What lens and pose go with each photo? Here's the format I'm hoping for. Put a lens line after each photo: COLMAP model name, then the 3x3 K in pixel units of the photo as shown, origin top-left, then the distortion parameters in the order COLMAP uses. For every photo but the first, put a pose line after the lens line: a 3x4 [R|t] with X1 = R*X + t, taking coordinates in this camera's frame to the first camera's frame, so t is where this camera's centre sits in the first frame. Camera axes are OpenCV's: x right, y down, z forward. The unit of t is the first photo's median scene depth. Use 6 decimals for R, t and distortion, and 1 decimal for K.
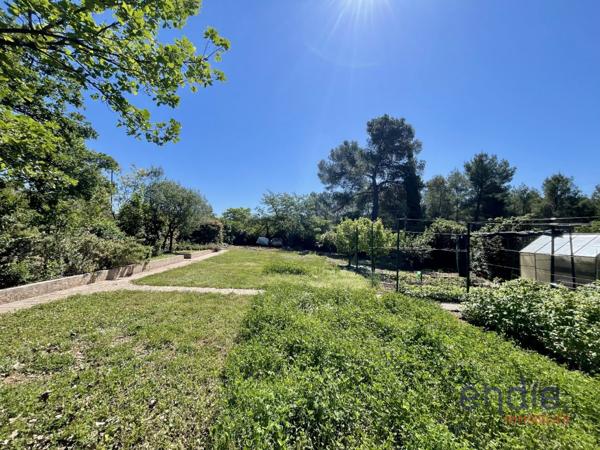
lens RADIAL K [[239.6, 0, 300.0], [0, 239.6, 225.0], [0, 0, 1]] dist [-0.000873, 0.000086]
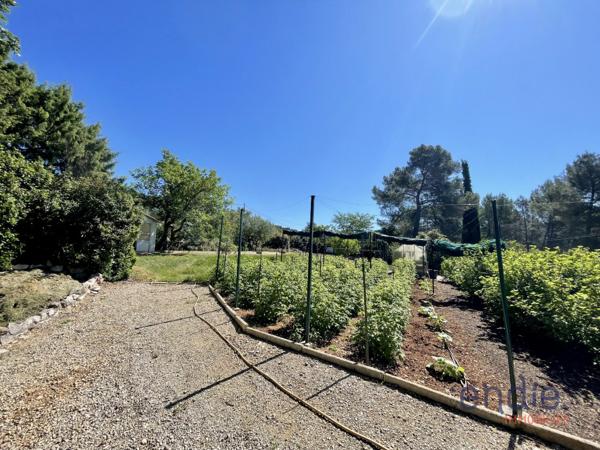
lens RADIAL K [[239.6, 0, 300.0], [0, 239.6, 225.0], [0, 0, 1]] dist [-0.000873, 0.000086]
pose [[0.878006, -0.026869, -0.477895, 0.340234], [-0.000352, 0.998387, -0.056779, 0.002002], [0.478650, 0.050020, 0.876580, -0.273979]]
